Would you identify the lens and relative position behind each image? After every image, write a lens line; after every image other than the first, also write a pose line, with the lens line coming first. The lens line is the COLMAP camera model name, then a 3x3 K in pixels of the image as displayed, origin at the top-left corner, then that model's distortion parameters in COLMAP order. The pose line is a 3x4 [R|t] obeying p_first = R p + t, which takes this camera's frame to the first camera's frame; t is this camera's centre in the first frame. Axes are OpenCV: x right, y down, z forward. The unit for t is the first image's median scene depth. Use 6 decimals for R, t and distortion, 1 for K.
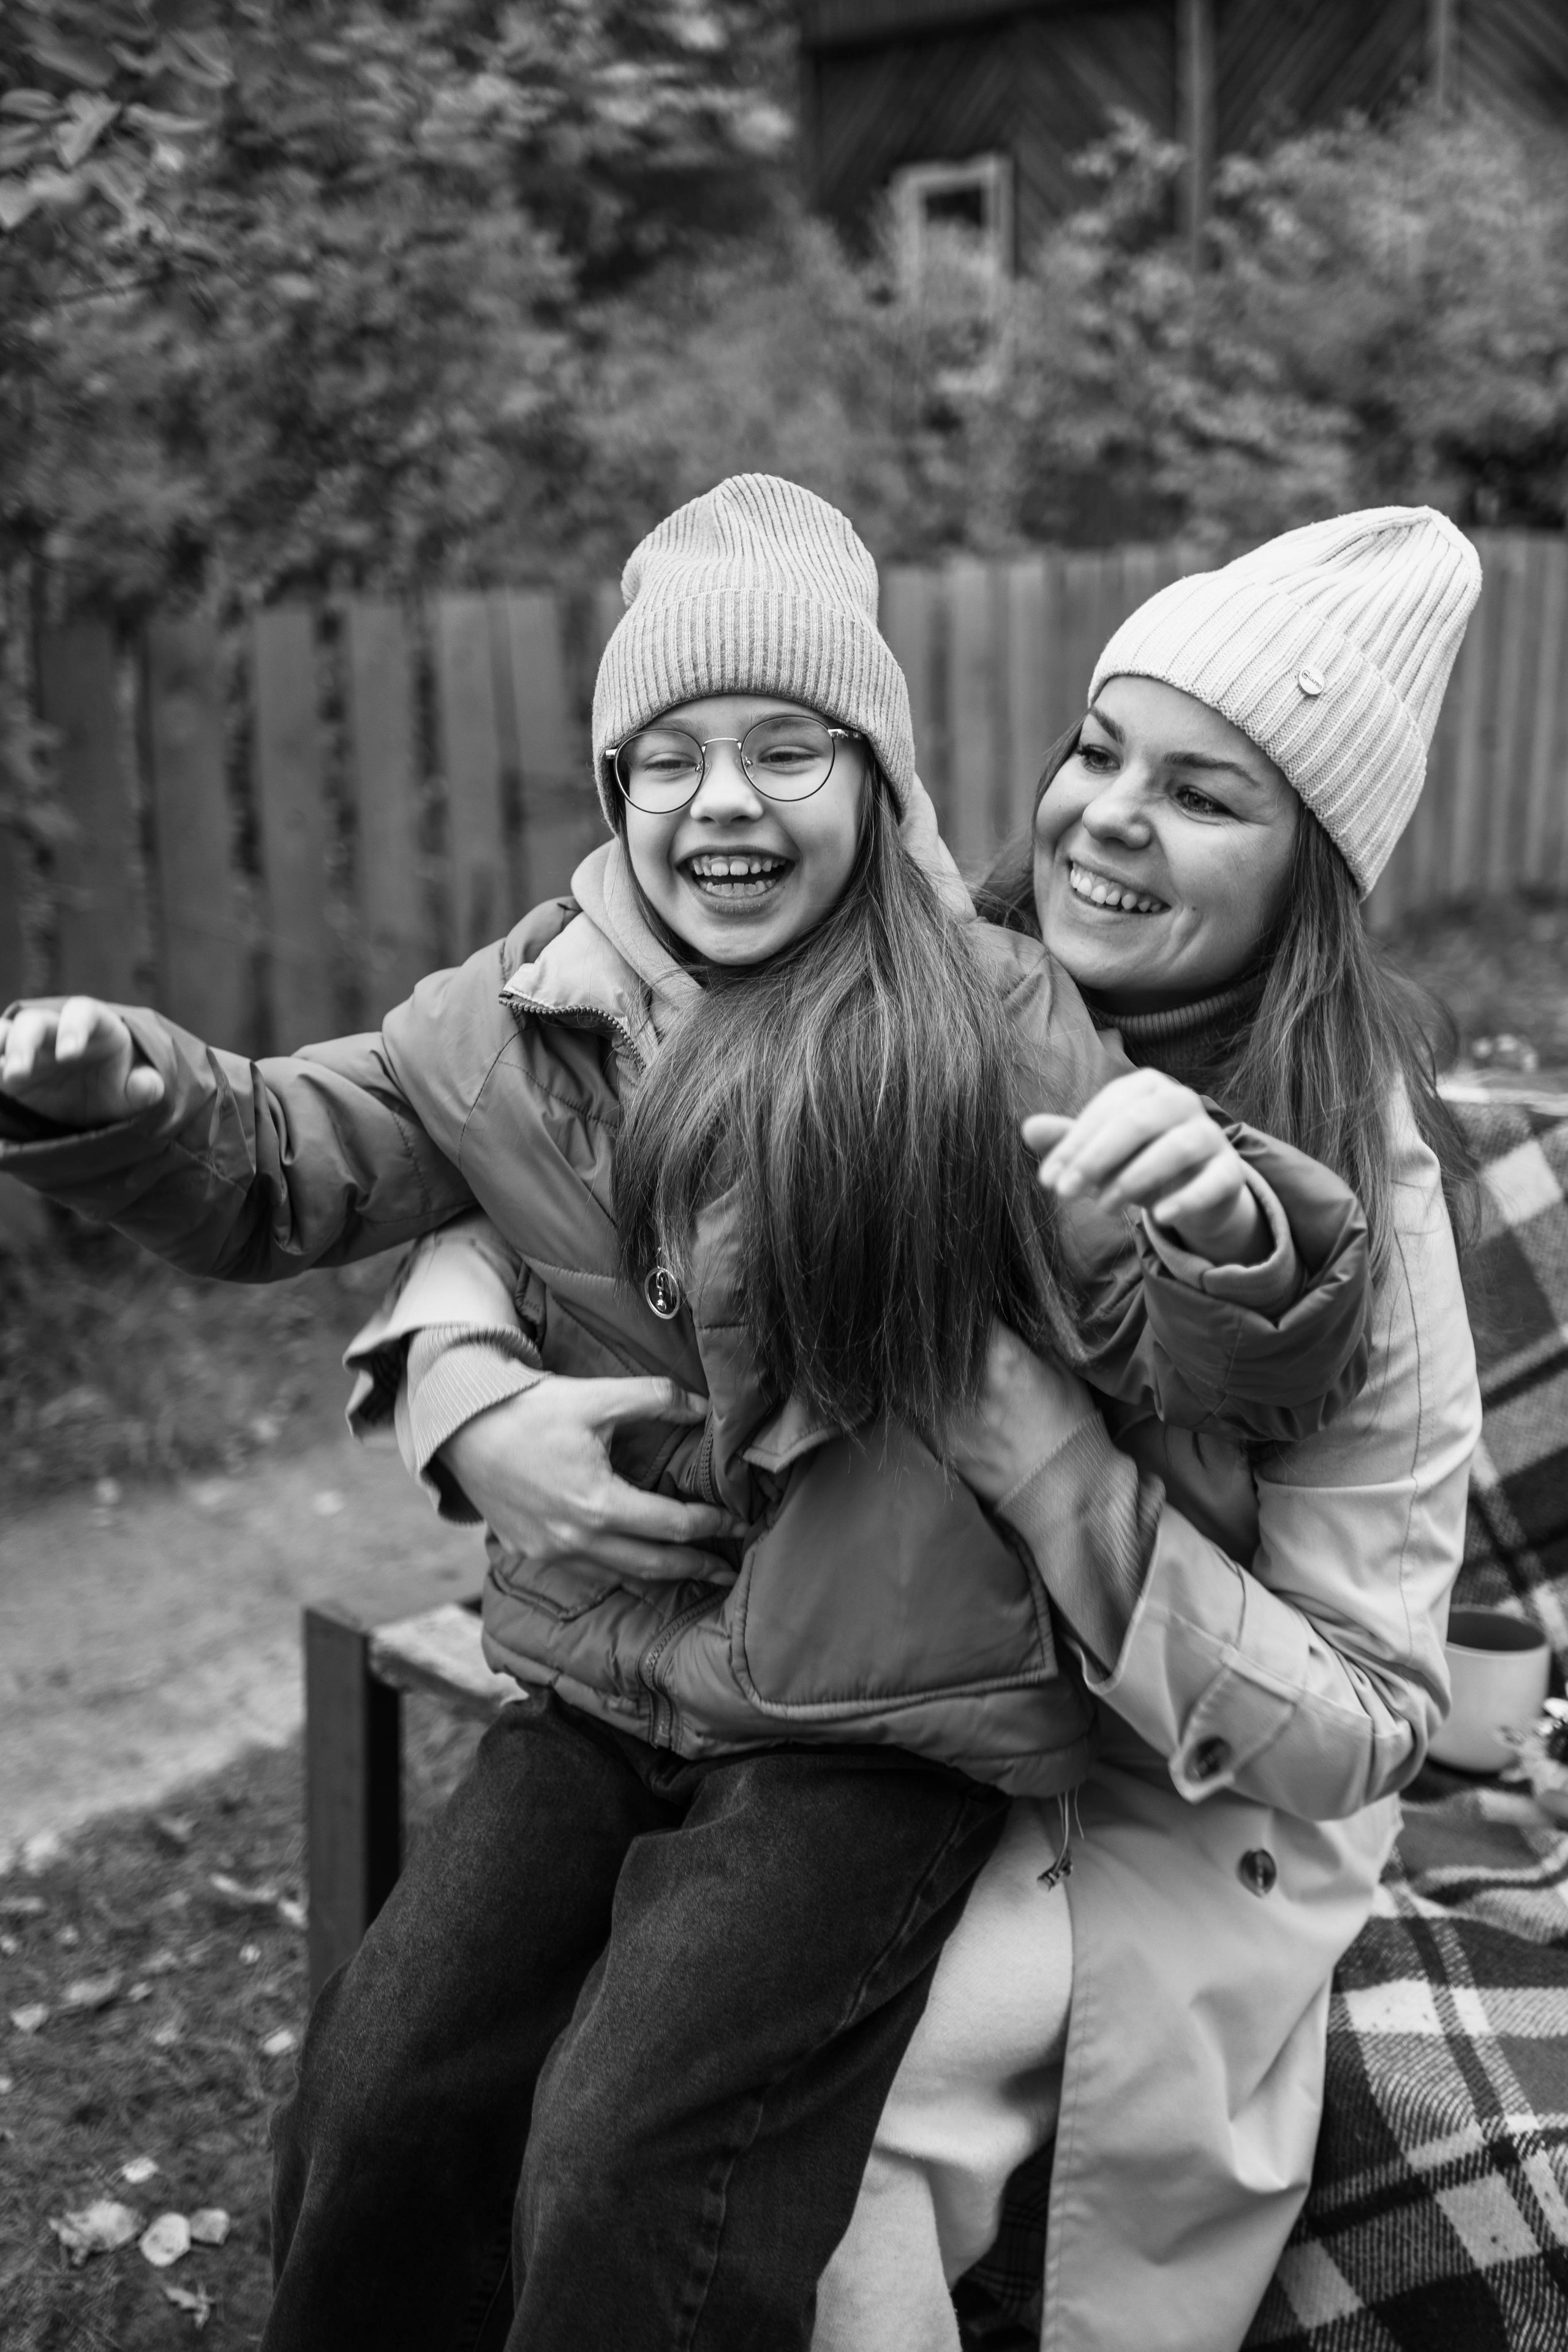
lens RADIAL K [[2479.4, 0, 784.0], [0, 2479.4, 1176.0], [0, 0, 1]] dist [0.022869, 0.011171]
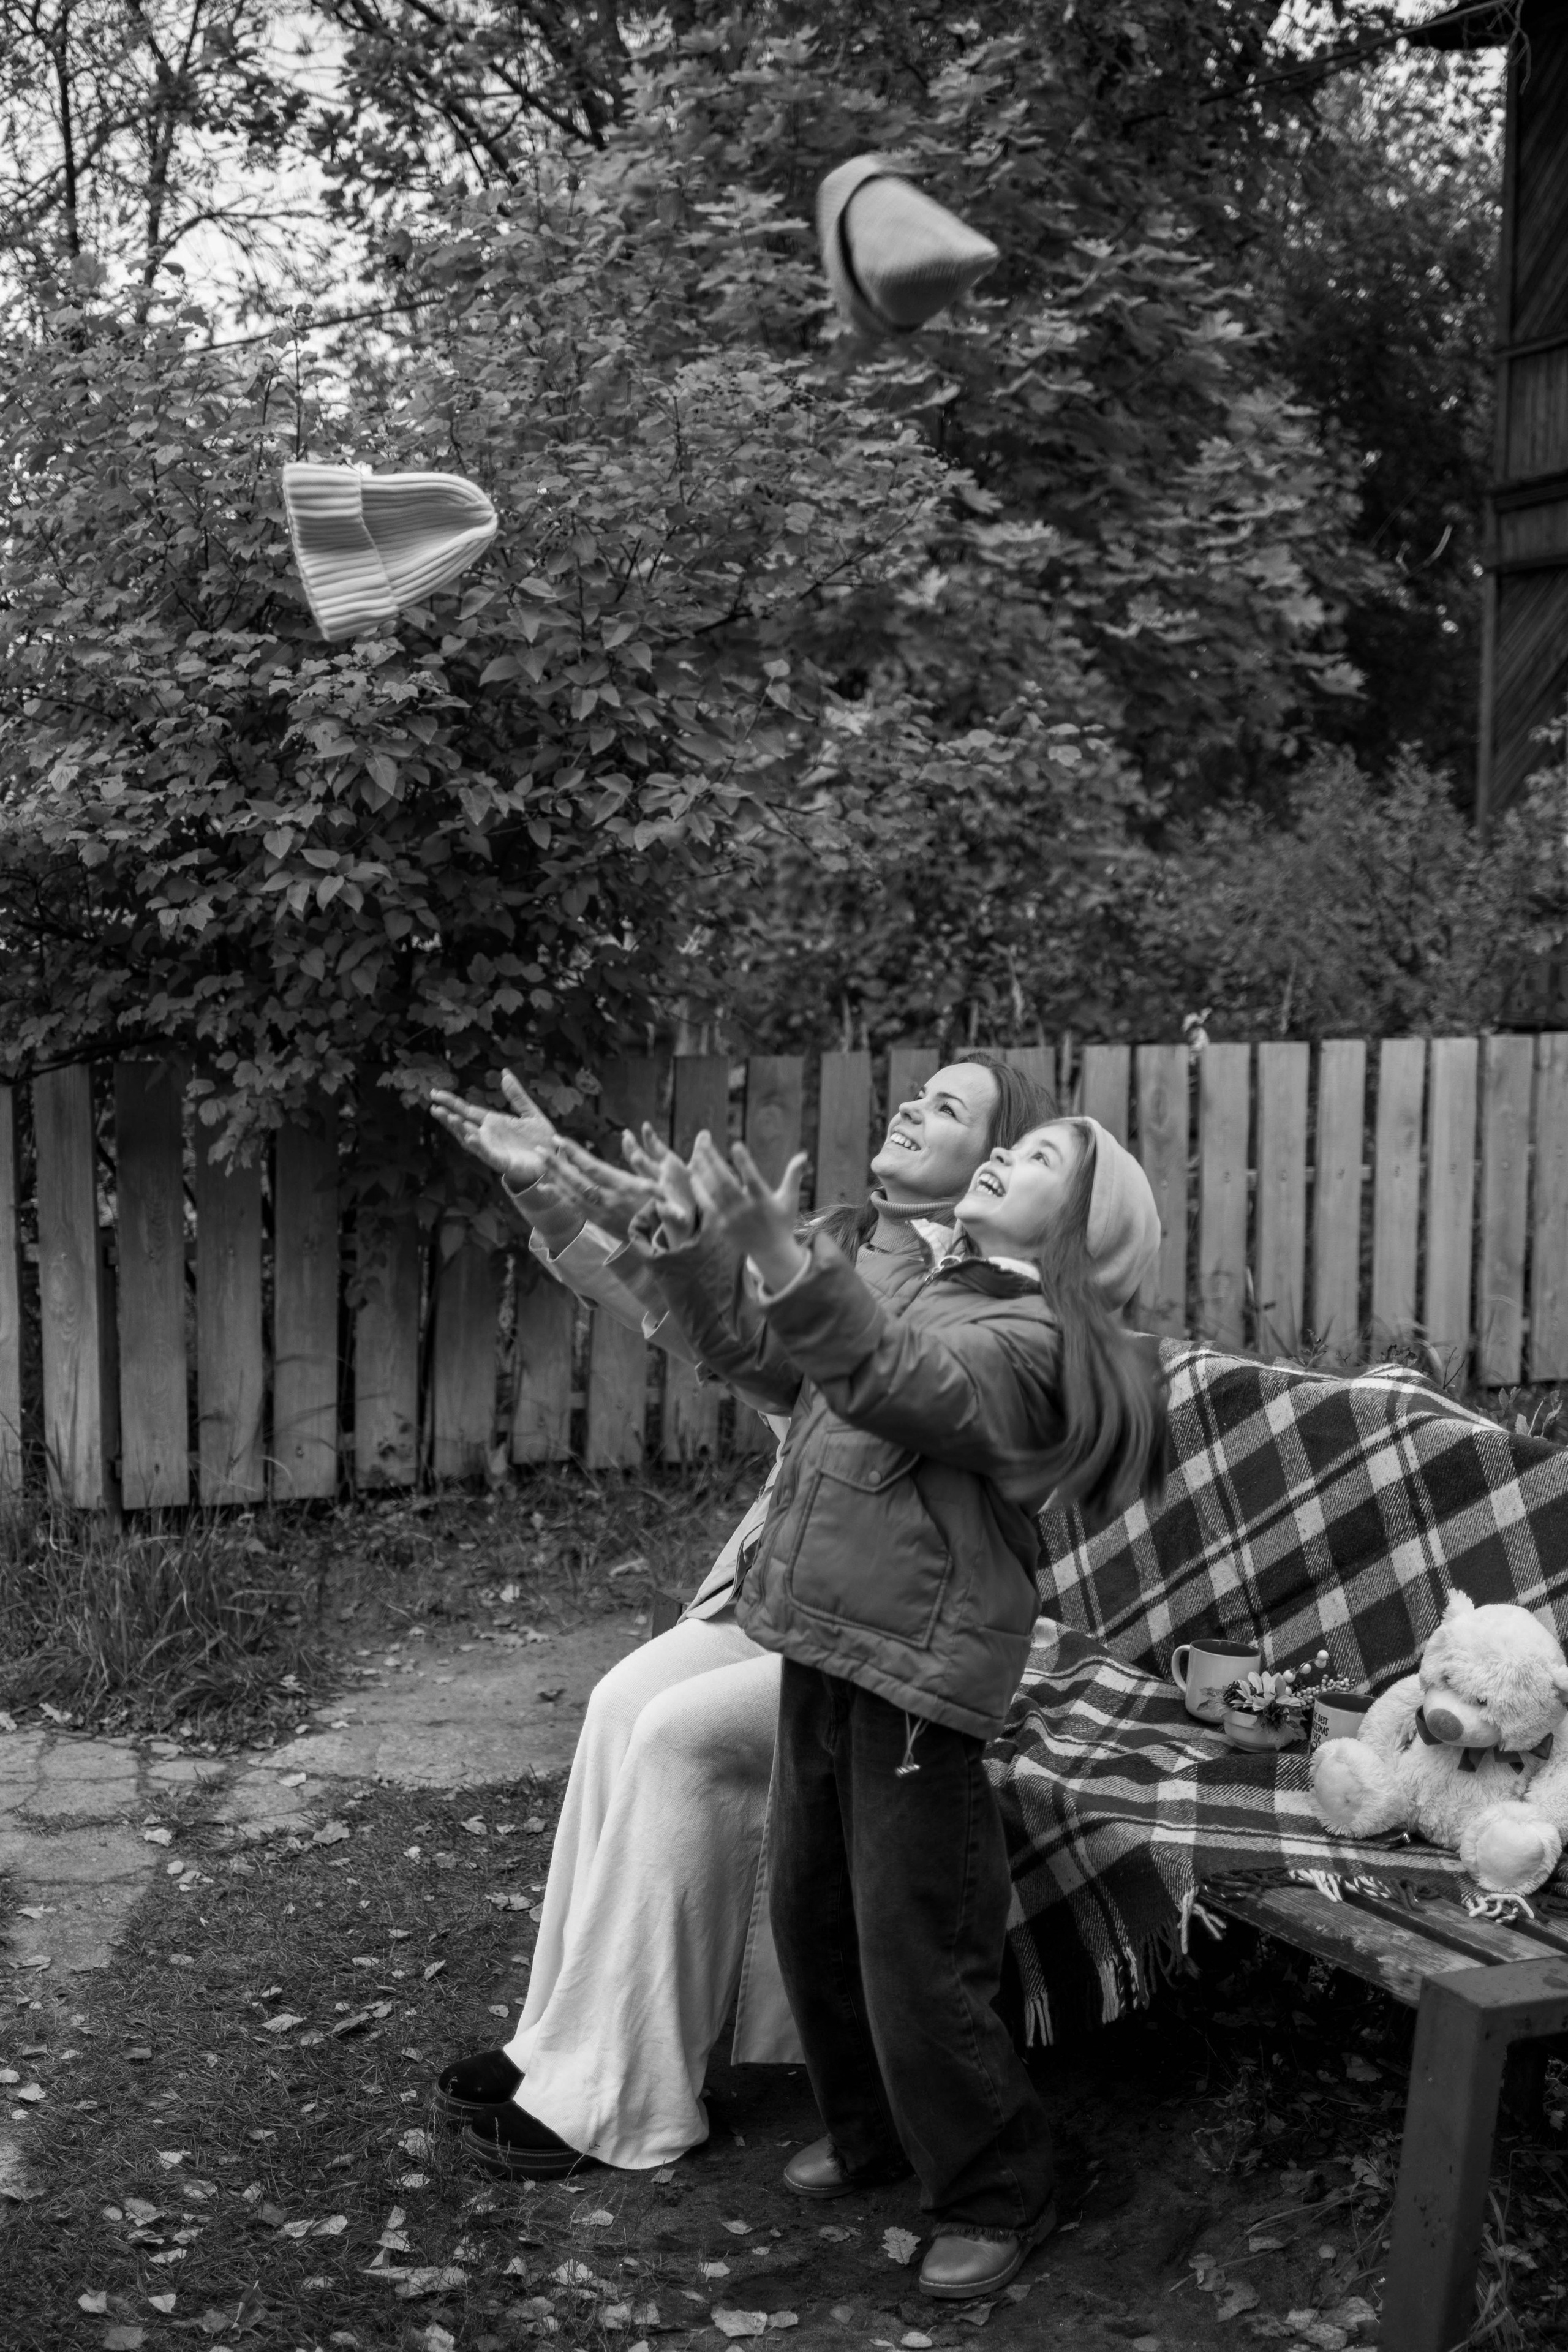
lens RADIAL K [[2463.4, 0, 757.0], [0, 2463.4, 1182.9], [0, 0, 1]] dist [-0.007422, -0.011930]
pose [[0.948375, 0.066564, -0.310087, 0.192206], [-0.115227, 0.983231, -0.141350, 0.054760], [0.295478, 0.169784, 0.940142, -0.342924]]
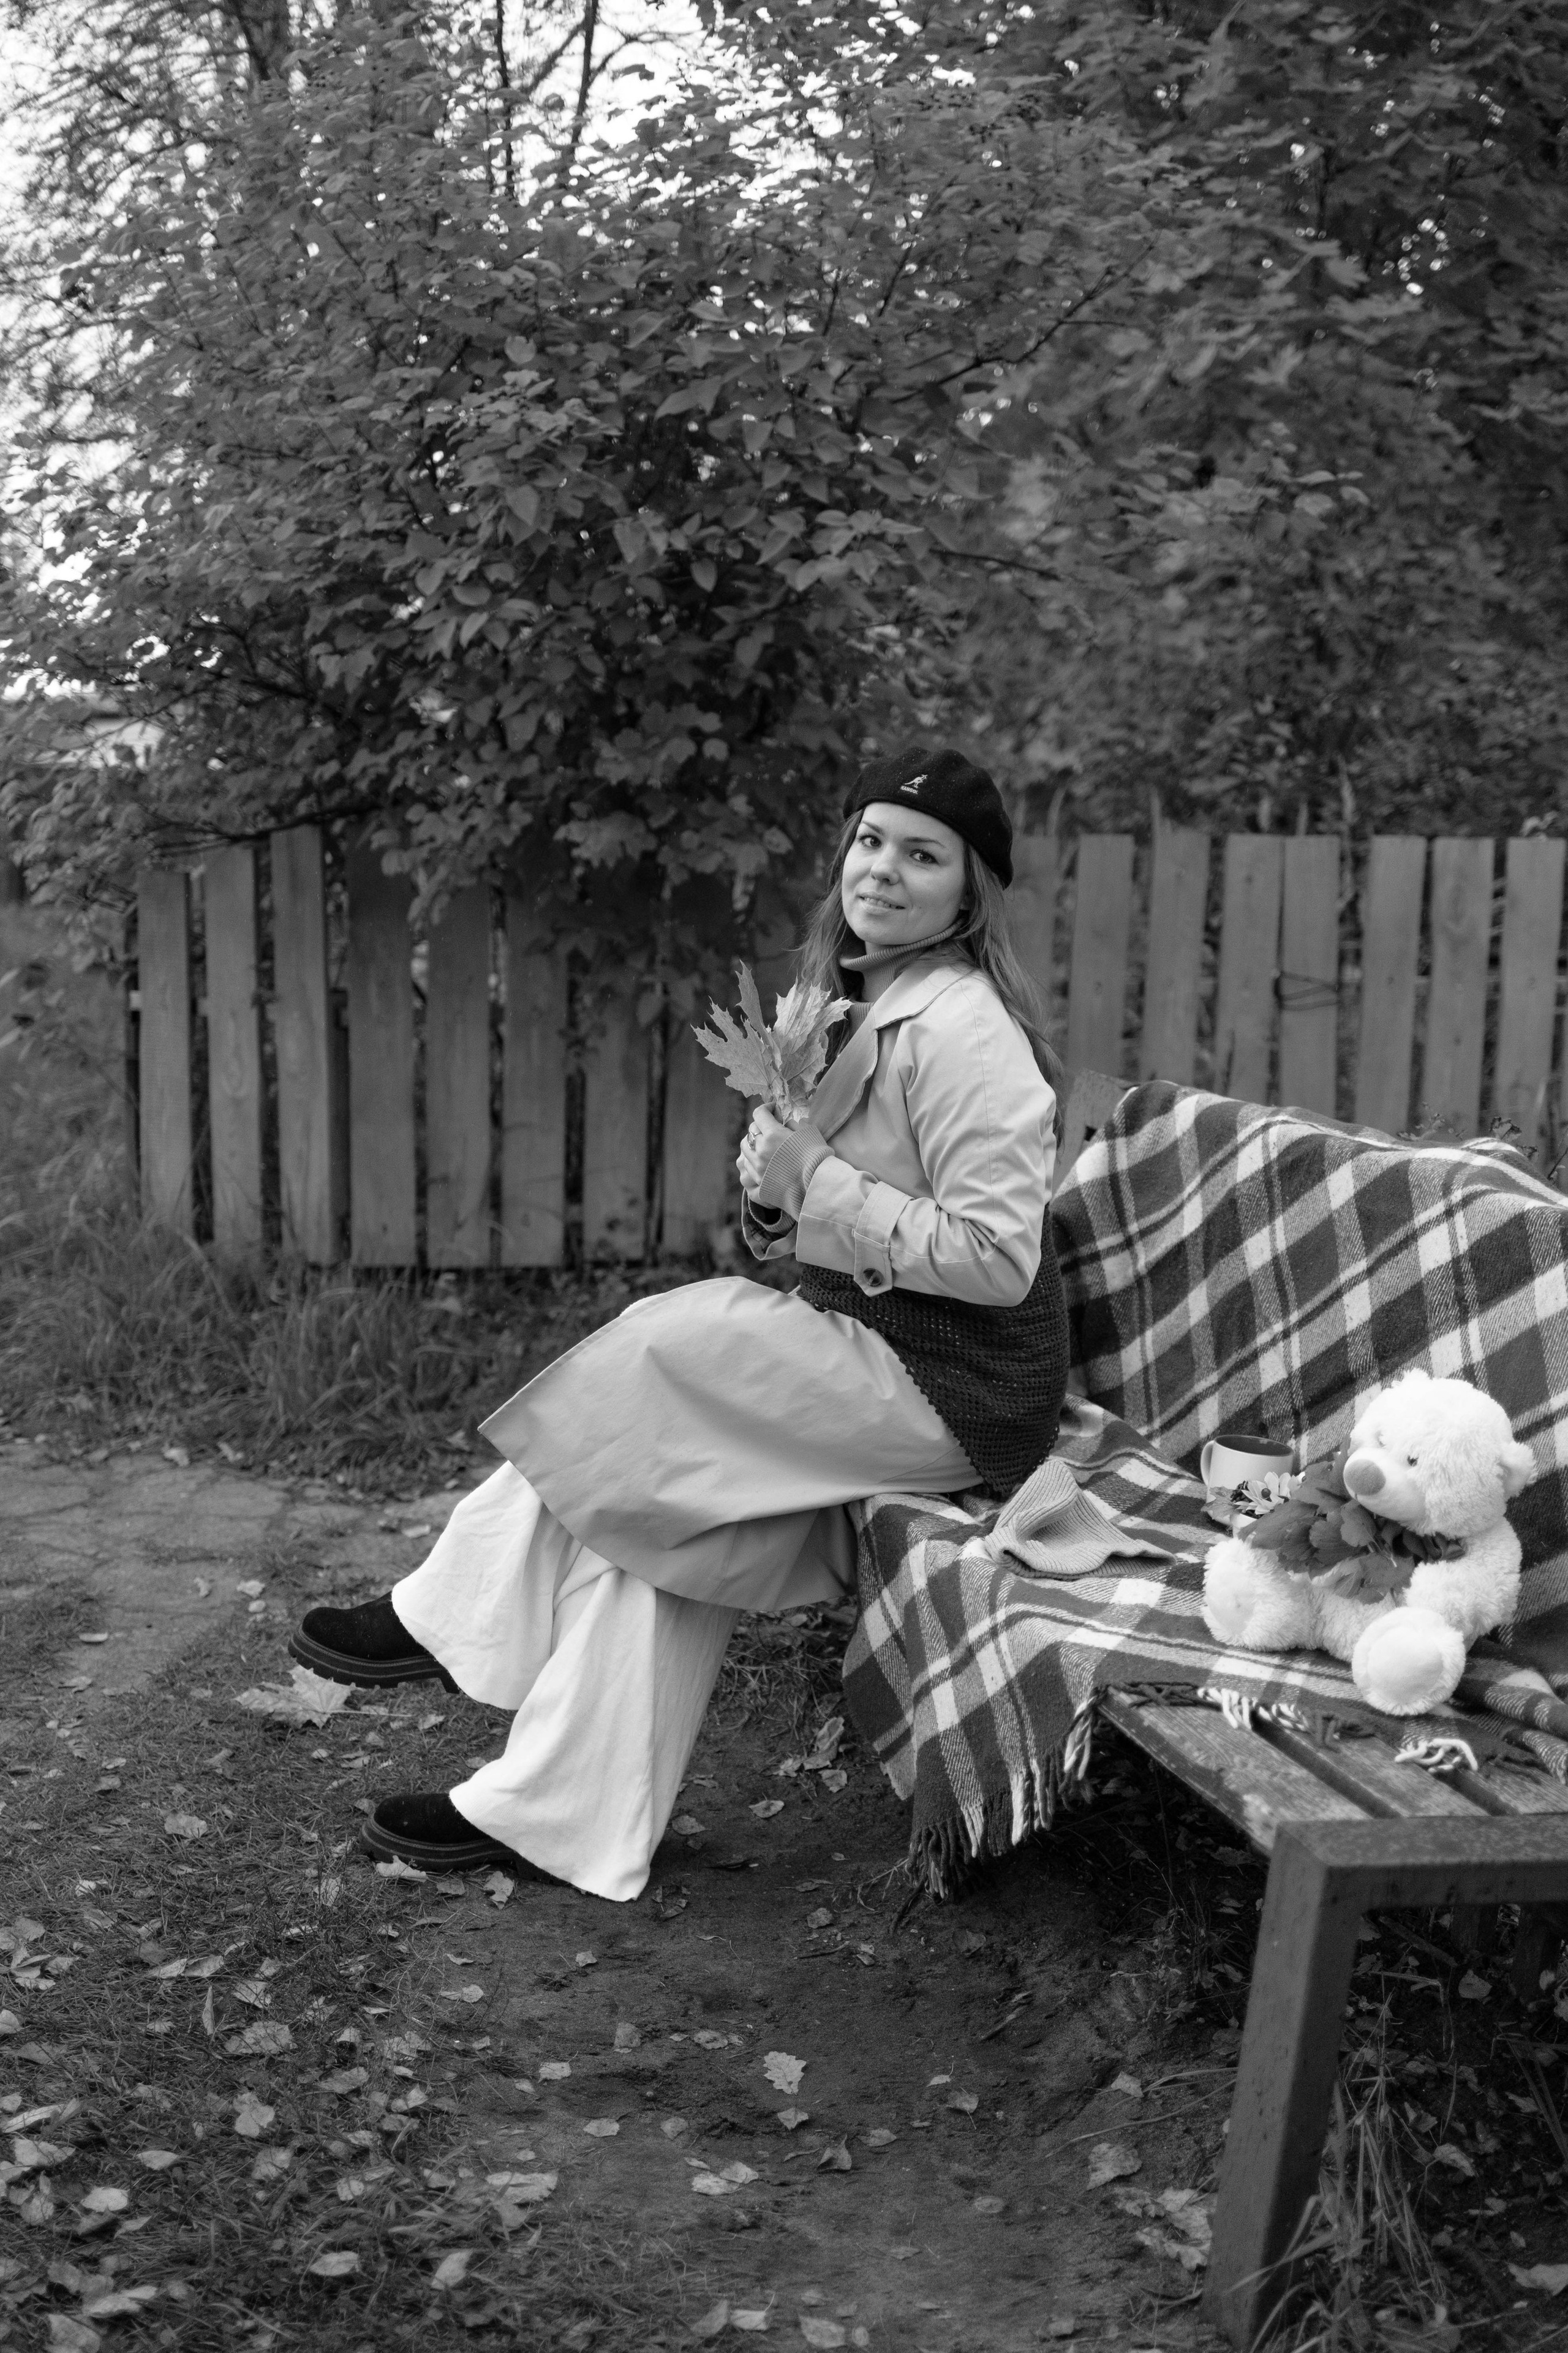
lens RADIAL K [[2337.5, 0, 781.6], [0, 2337.5, 1185.5], [0, 0, 1]] dist [-0.023505, 0.030346]
pose [[0.866552, 0.128655, -0.482219, 0.283507], [-0.171052, 0.984243, -0.044788, 0.052750], [0.468858, 0.121295, 0.874905, -0.197329]]
